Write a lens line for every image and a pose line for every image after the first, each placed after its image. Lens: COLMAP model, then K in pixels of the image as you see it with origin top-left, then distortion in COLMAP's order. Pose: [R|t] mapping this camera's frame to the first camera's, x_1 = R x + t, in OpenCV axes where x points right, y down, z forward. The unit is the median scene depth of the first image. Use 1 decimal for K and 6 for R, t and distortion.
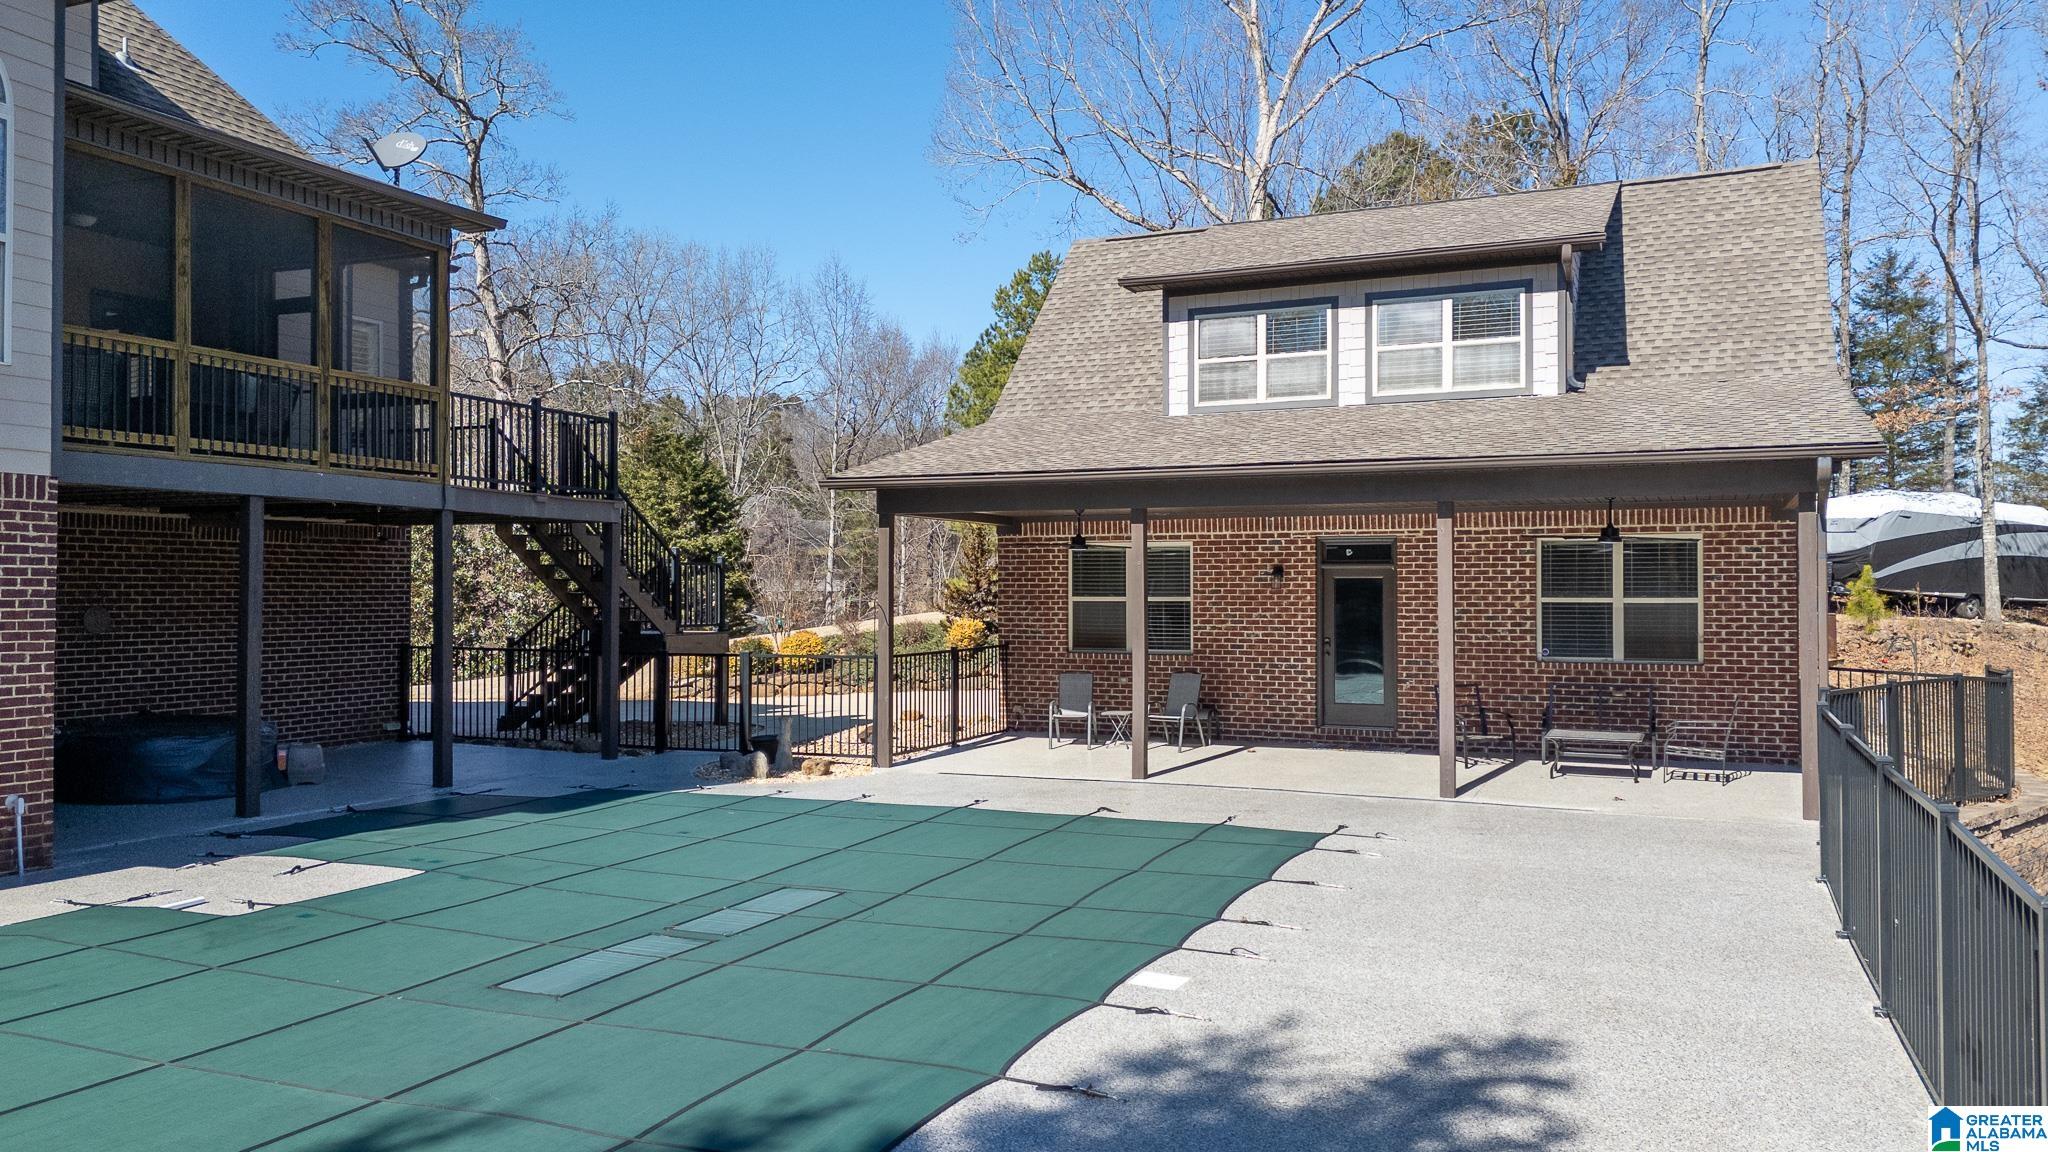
lens RADIAL K [[1509.9, 0, 1025.7], [0, 1509.9, 572.7], [0, 0, 1]] dist [0.078647, -0.078087]
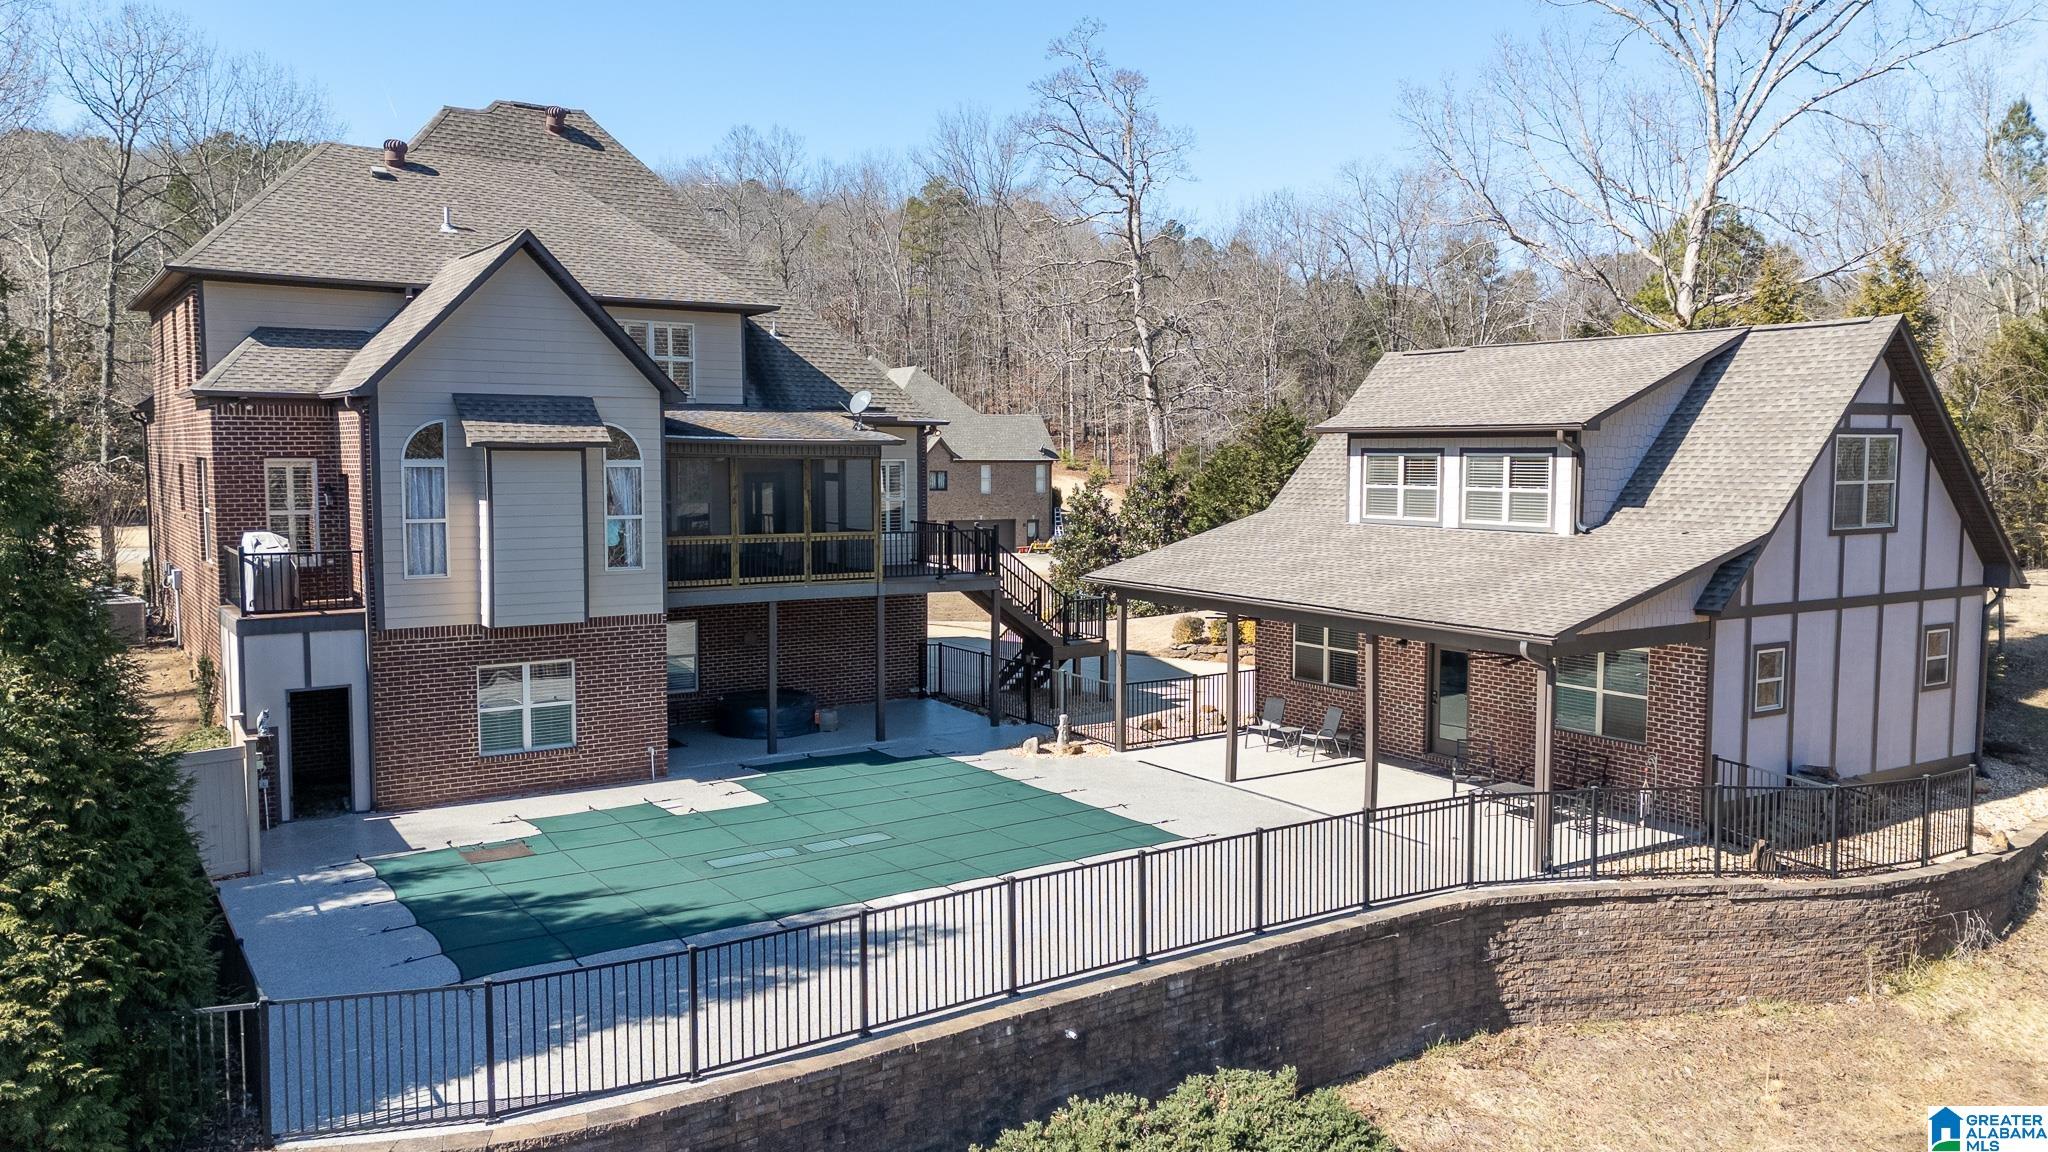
lens RADIAL K [[1509.9, 0, 1013.1], [0, 1509.9, 584.7], [0, 0, 1]] dist [0.078647, -0.078087]
pose [[0.835001, 0.049990, -0.547972, 0.659062], [0.005881, 0.994997, 0.099731, -0.203529], [0.550216, -0.086498, 0.830530, -0.384459]]
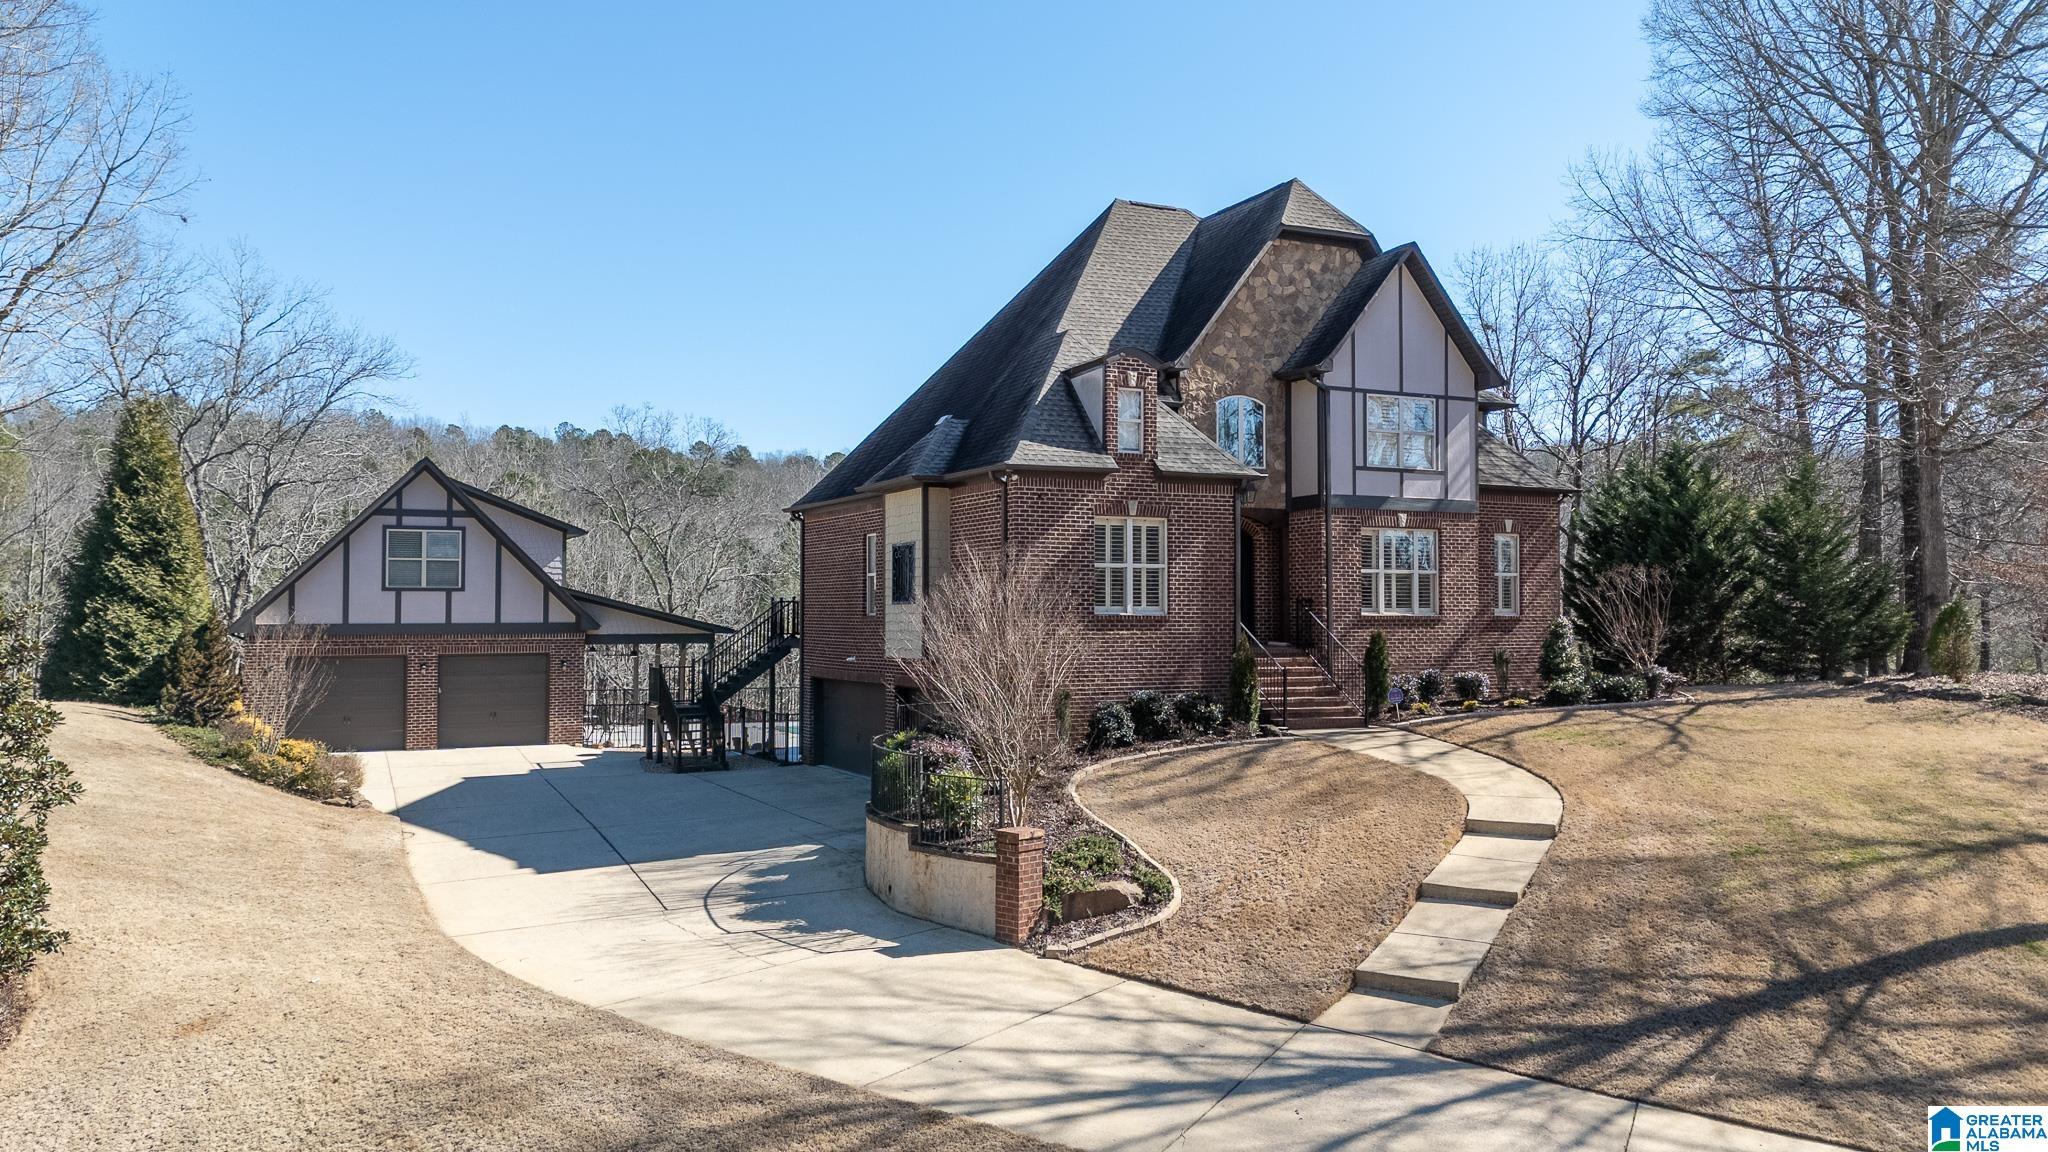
lens RADIAL K [[1509.9, 0, 1030.2], [0, 1509.9, 569.4], [0, 0, 1]] dist [0.078647, -0.078087]
pose [[0.775762, -0.015366, -0.630838, 2.486559], [0.004024, 0.999804, -0.019406, -0.098176], [0.631013, 0.012516, 0.775672, 0.013194]]
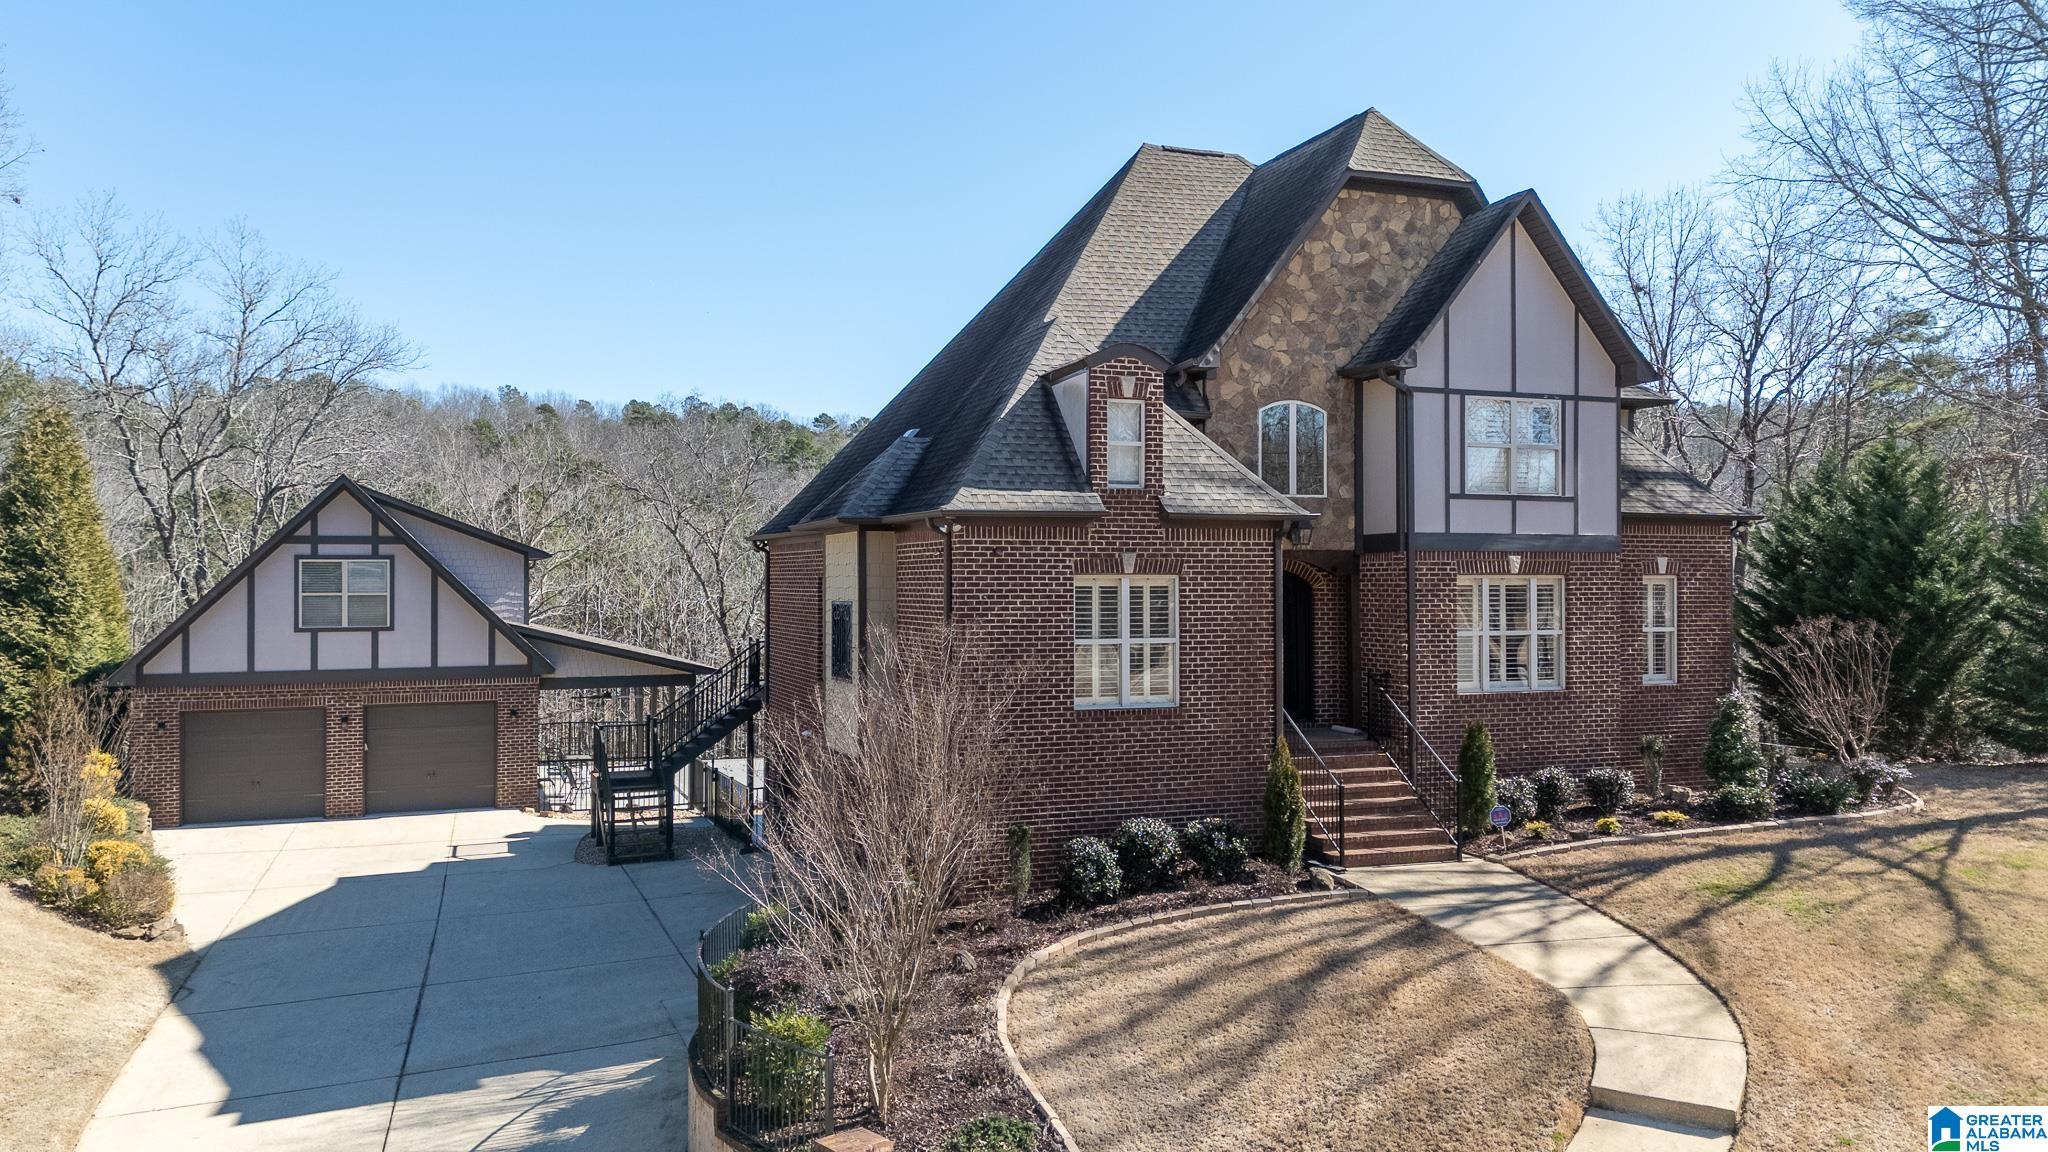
lens RADIAL K [[1509.9, 0, 1028.3], [0, 1509.9, 567.7], [0, 0, 1]] dist [0.078647, -0.078087]
pose [[0.715252, -0.003373, -0.698858, 2.340913], [0.006879, 0.999974, 0.002214, -0.184375], [0.698832, -0.006391, 0.715257, 0.388871]]
